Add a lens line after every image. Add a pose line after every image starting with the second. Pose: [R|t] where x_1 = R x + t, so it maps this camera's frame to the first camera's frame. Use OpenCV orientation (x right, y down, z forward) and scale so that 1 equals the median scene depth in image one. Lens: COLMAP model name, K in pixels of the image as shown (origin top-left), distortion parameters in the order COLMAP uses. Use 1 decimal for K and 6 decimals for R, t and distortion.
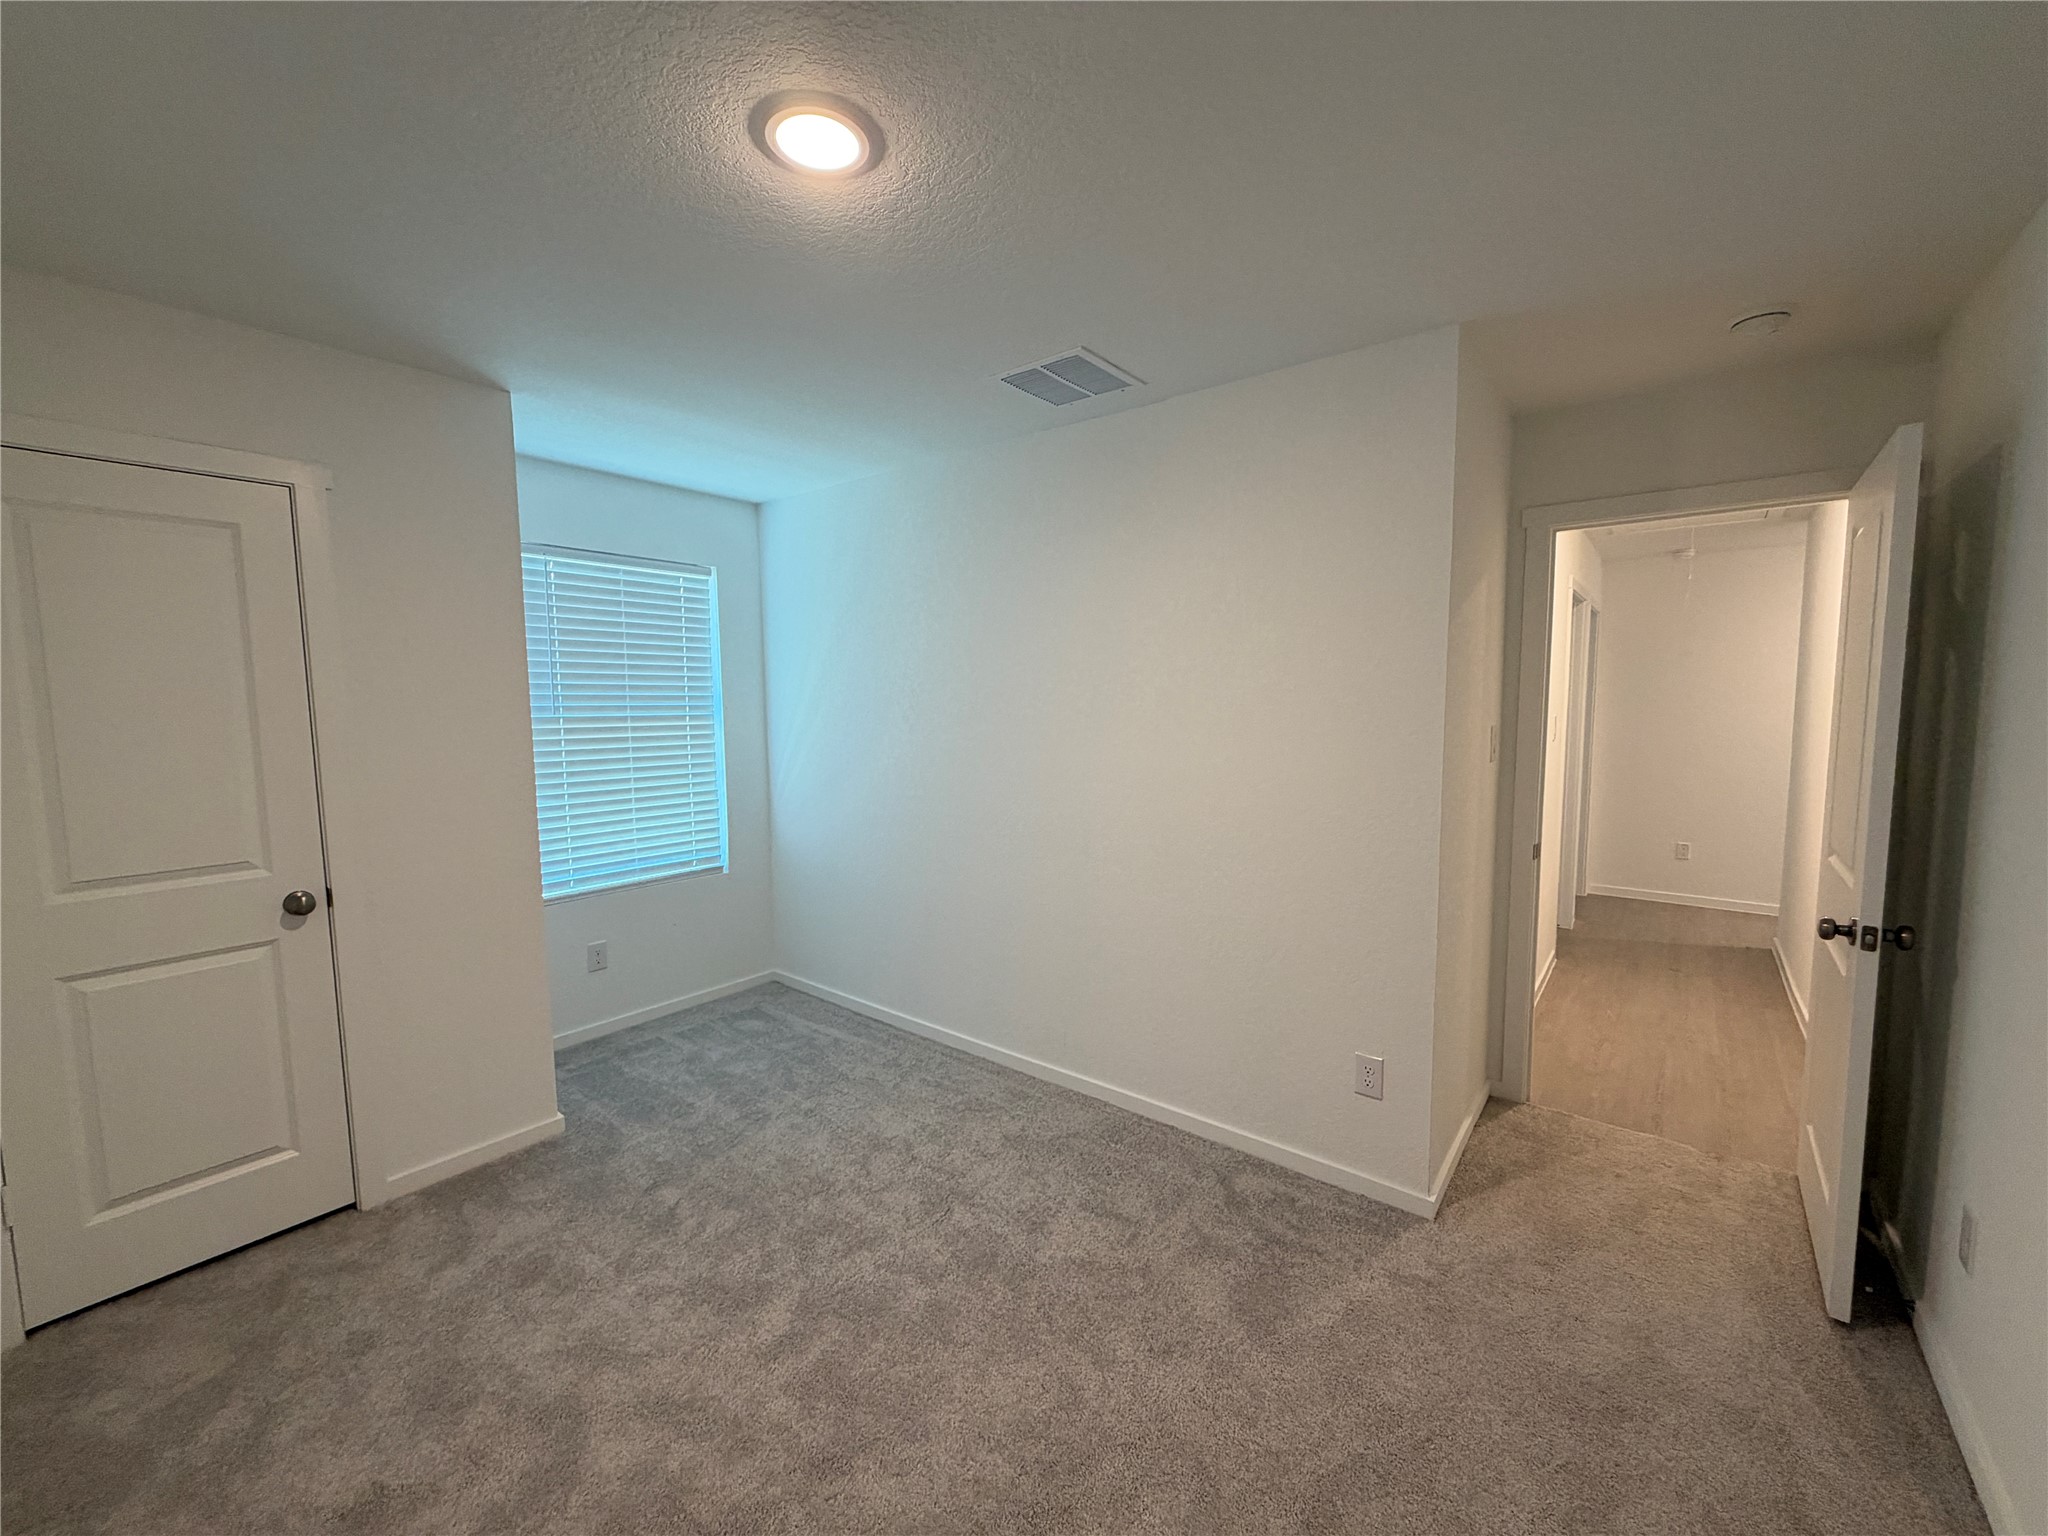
lens RADIAL K [[818.1, 0, 1030.2], [0, 818.1, 771.6], [0, 0, 1]] dist [-0.001089, 0.000395]
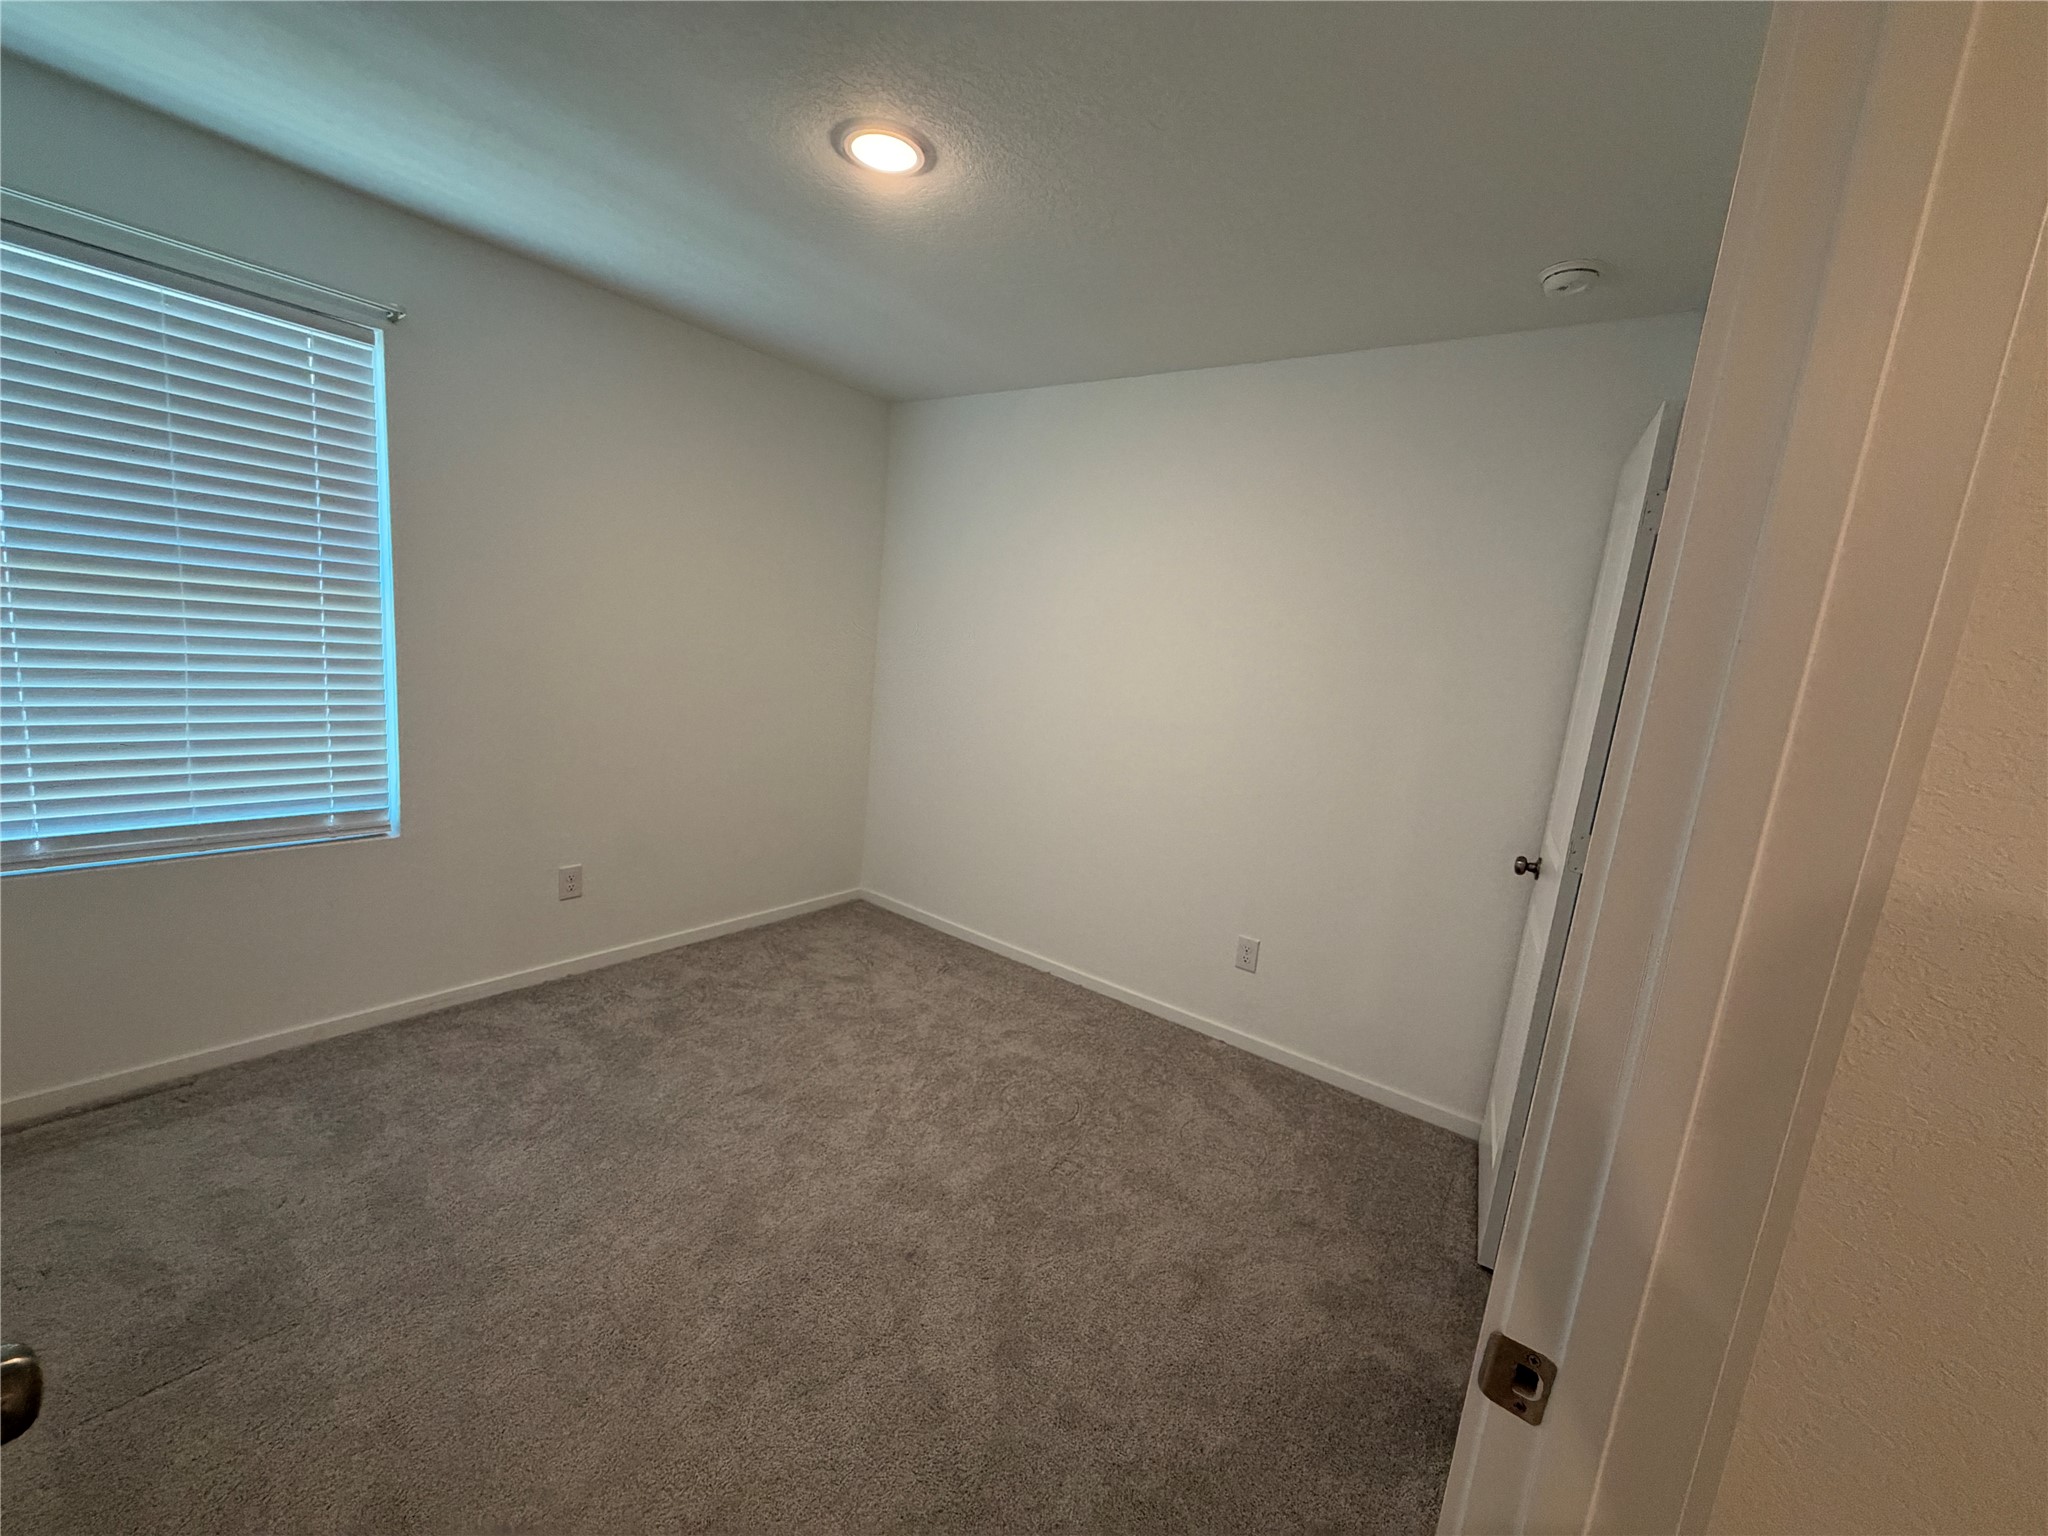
lens RADIAL K [[818.1, 0, 1025.1], [0, 818.1, 766.8], [0, 0, 1]] dist [-0.001089, 0.000395]
pose [[0.994058, 0.096617, 0.050141, 0.079212], [-0.100152, 0.992248, 0.073572, -0.026536], [-0.042644, -0.078157, 0.996029, 0.365848]]
